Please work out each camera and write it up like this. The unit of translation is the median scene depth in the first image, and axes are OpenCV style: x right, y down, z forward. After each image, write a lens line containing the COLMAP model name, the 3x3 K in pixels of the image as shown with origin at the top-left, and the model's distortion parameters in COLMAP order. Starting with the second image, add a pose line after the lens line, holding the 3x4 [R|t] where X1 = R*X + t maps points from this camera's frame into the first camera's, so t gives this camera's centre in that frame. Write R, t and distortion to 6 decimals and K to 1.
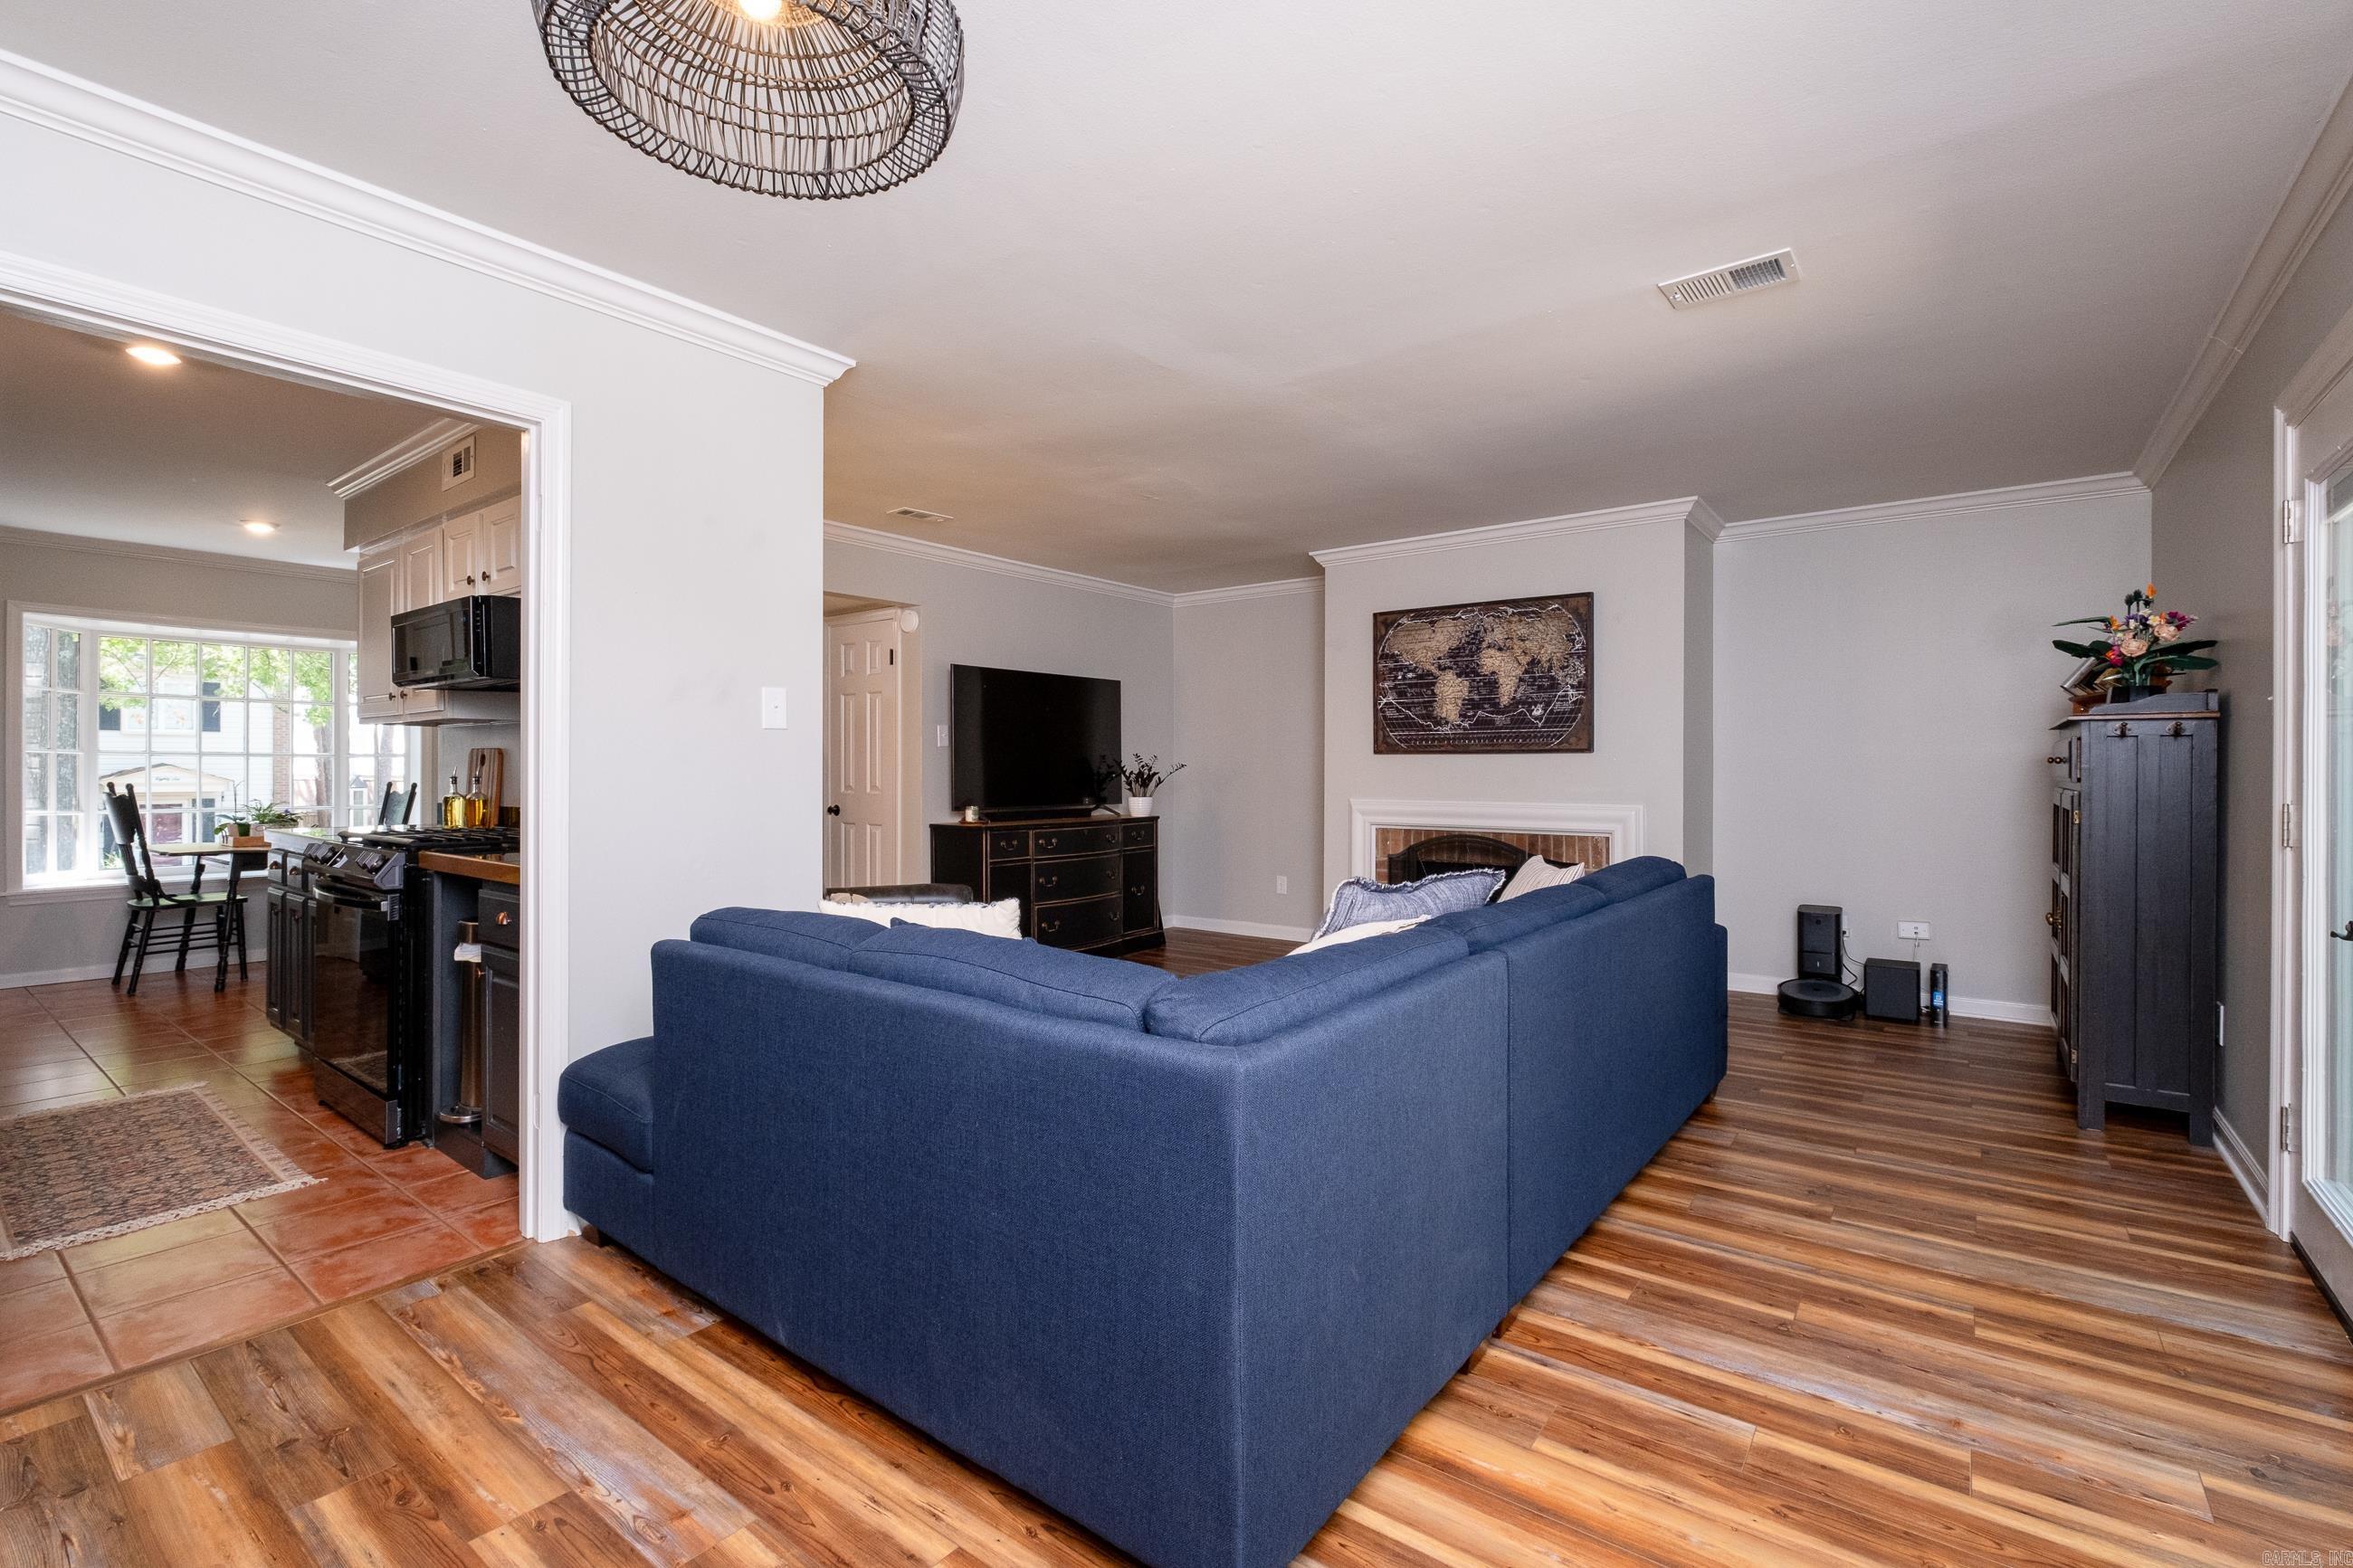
lens RADIAL K [[1047.9, 0, 1200.8], [0, 1047.9, 769.5], [0, 0, 1]] dist [-0.010234, 0.000644]
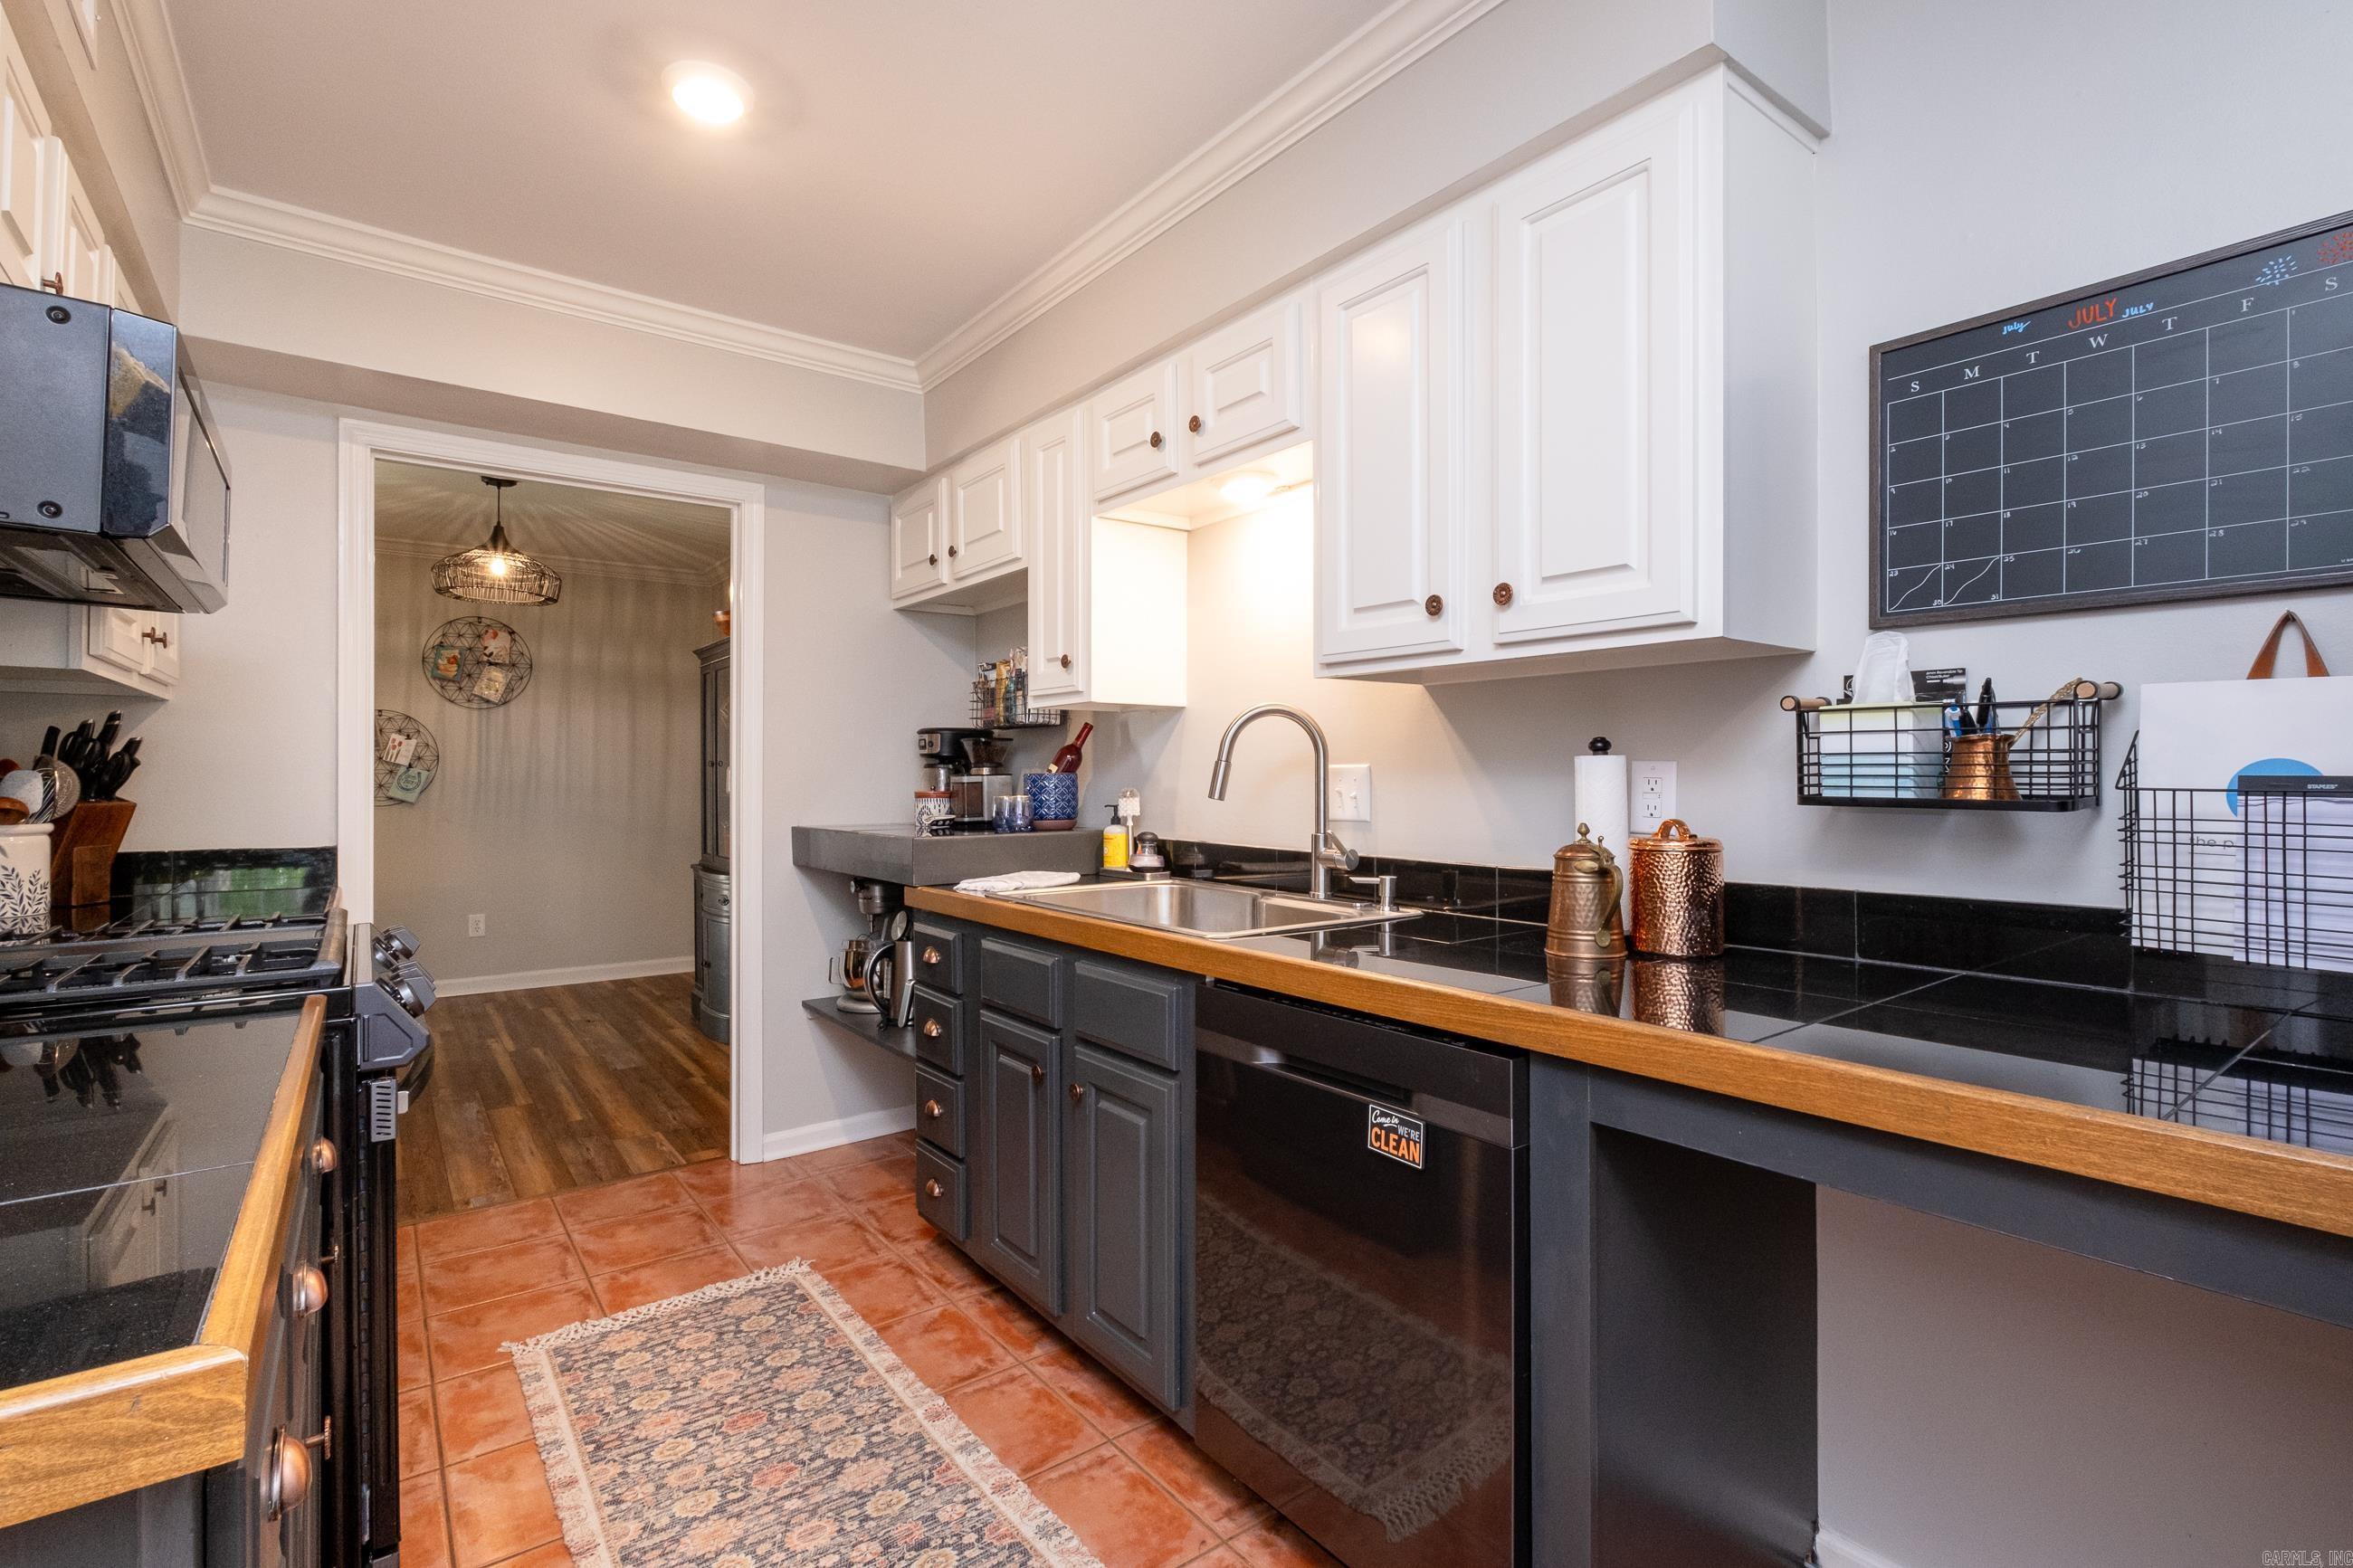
lens RADIAL K [[1047.9, 0, 1184.8], [0, 1047.9, 779.7], [0, 0, 1]] dist [-0.010234, 0.000644]
pose [[-0.967554, -0.000560, 0.252663, -0.794126], [-0.000824, 0.999999, -0.000939, -0.003092], [-0.252662, -0.001117, -0.967554, 0.844211]]
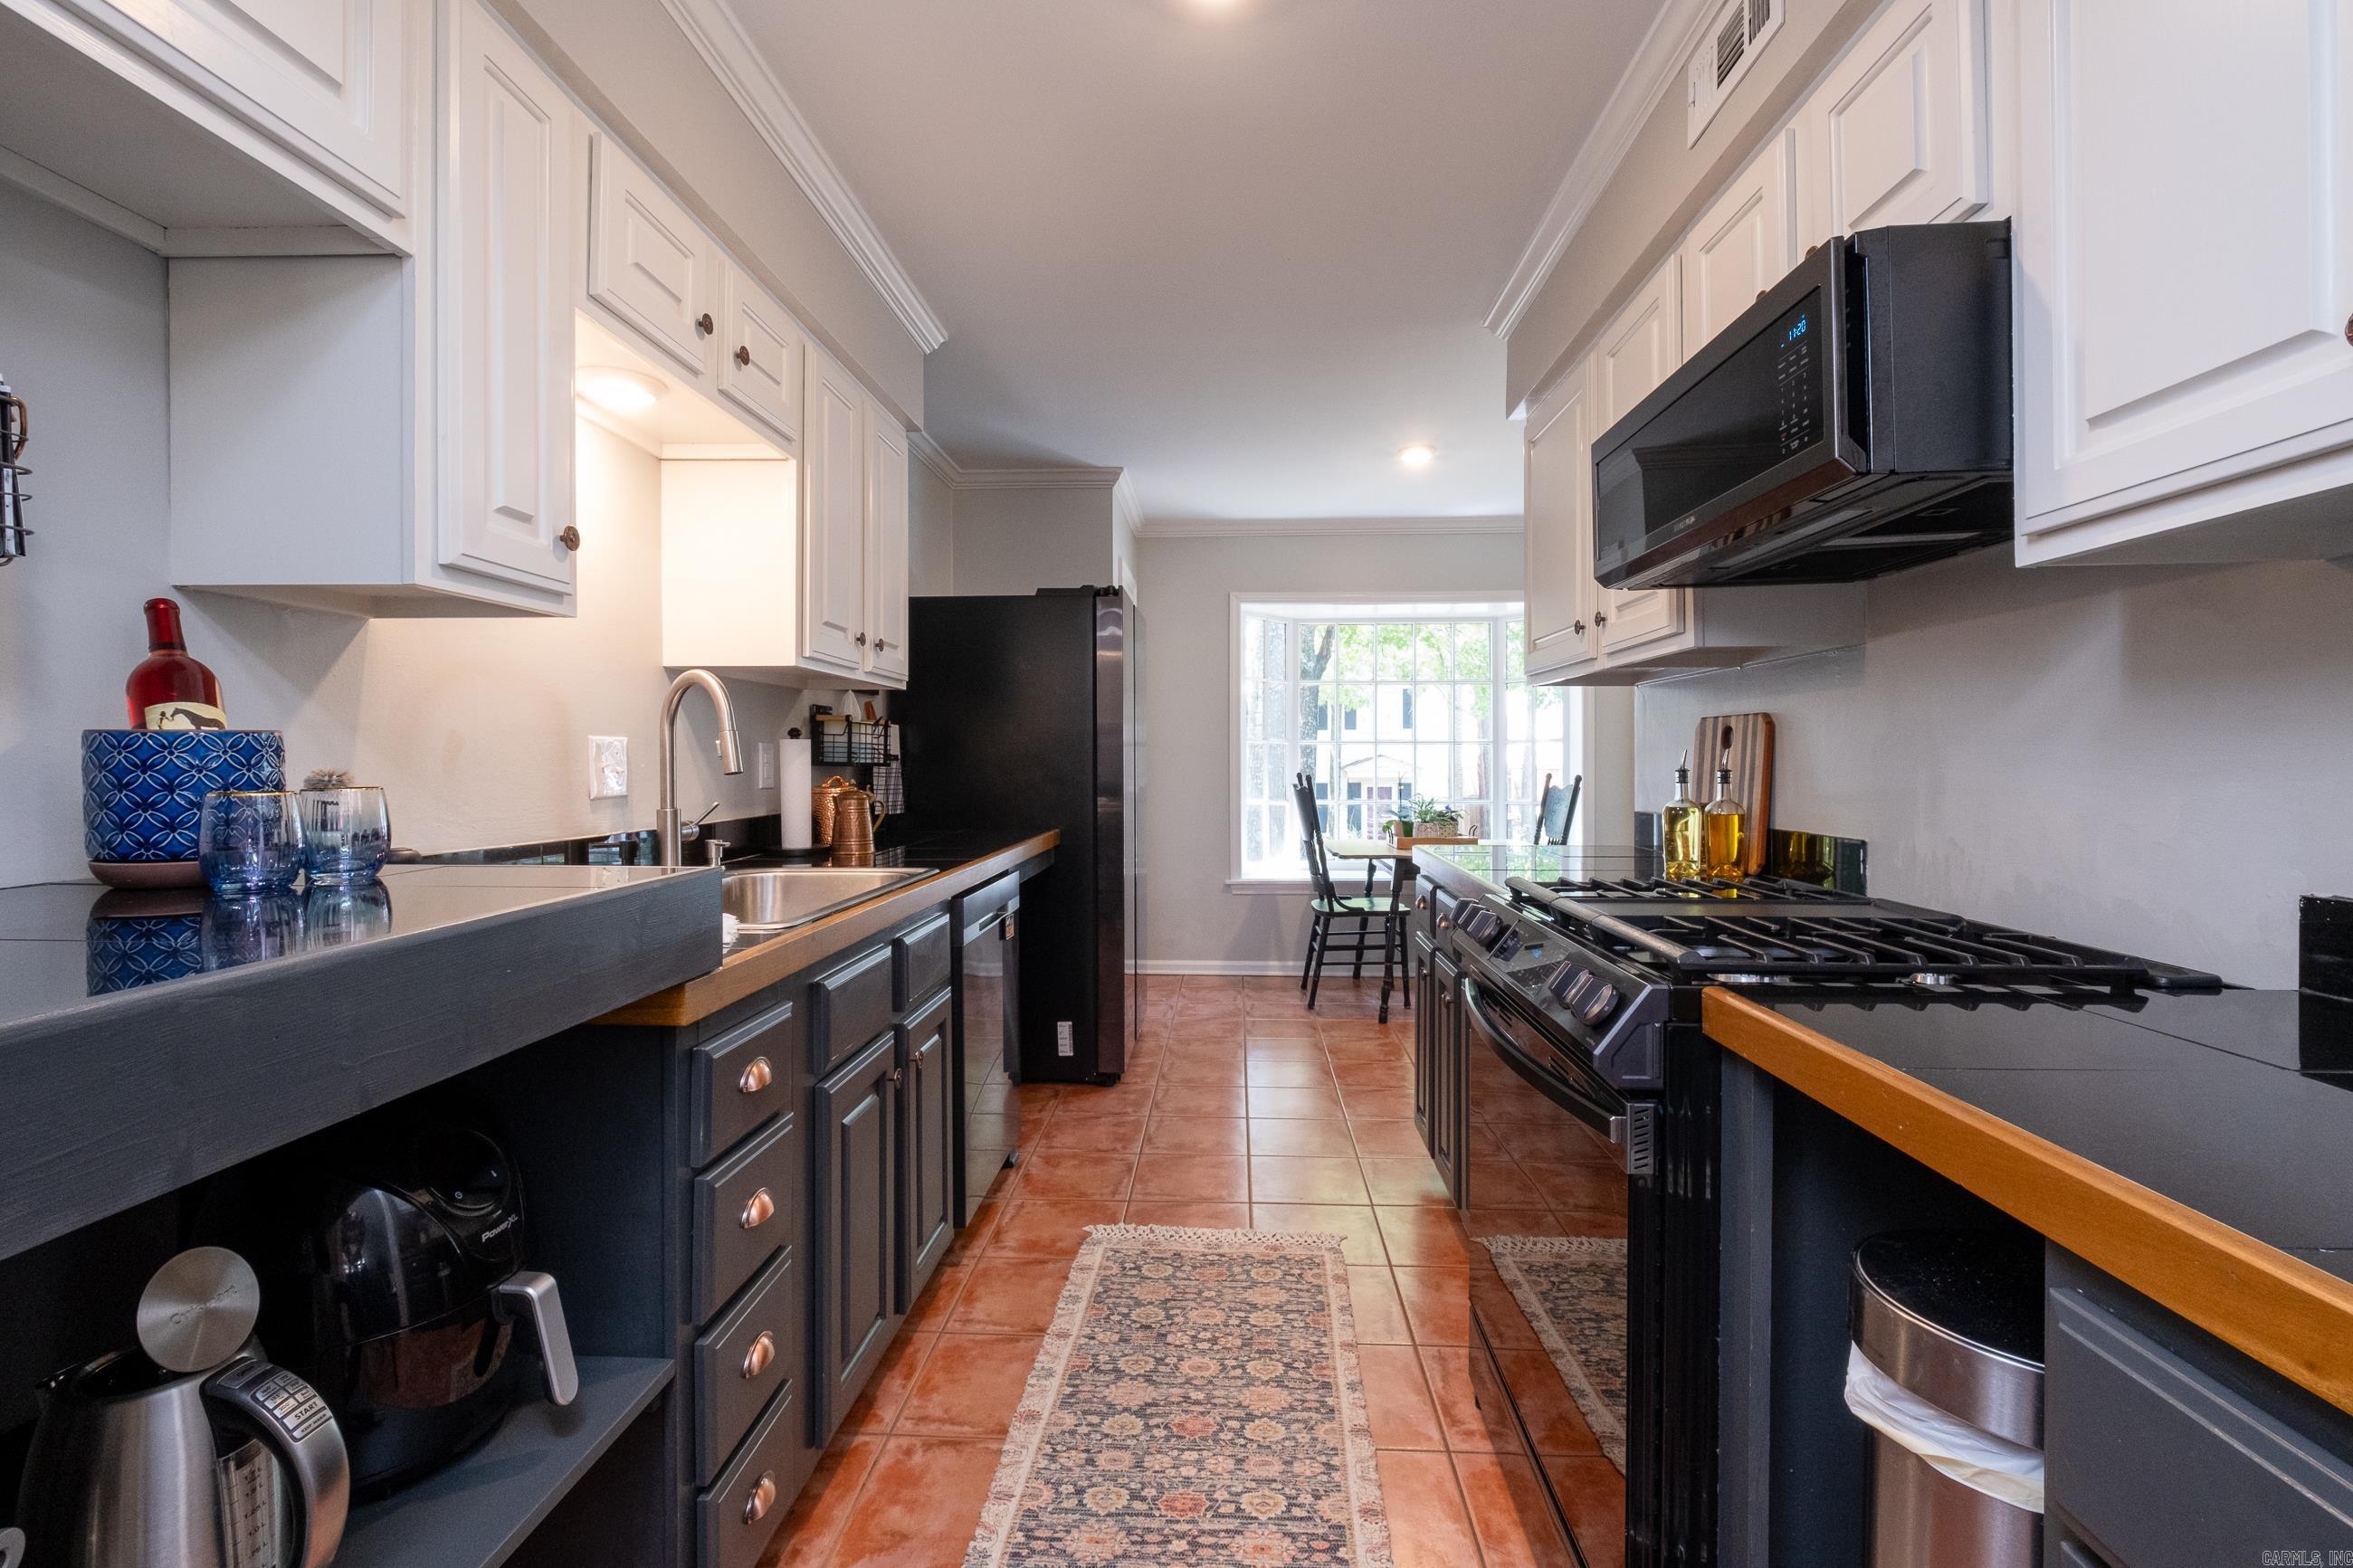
lens RADIAL K [[1006.1, 0, 1184.9], [0, 1006.1, 767.0], [0, 0, 1]] dist [-0.012196, -0.001095]
pose [[0.550773, 0.002020, -0.834653, -0.329909], [0.005184, 0.999970, 0.005841, 0.001011], [0.834639, -0.007544, 0.550746, 0.390799]]
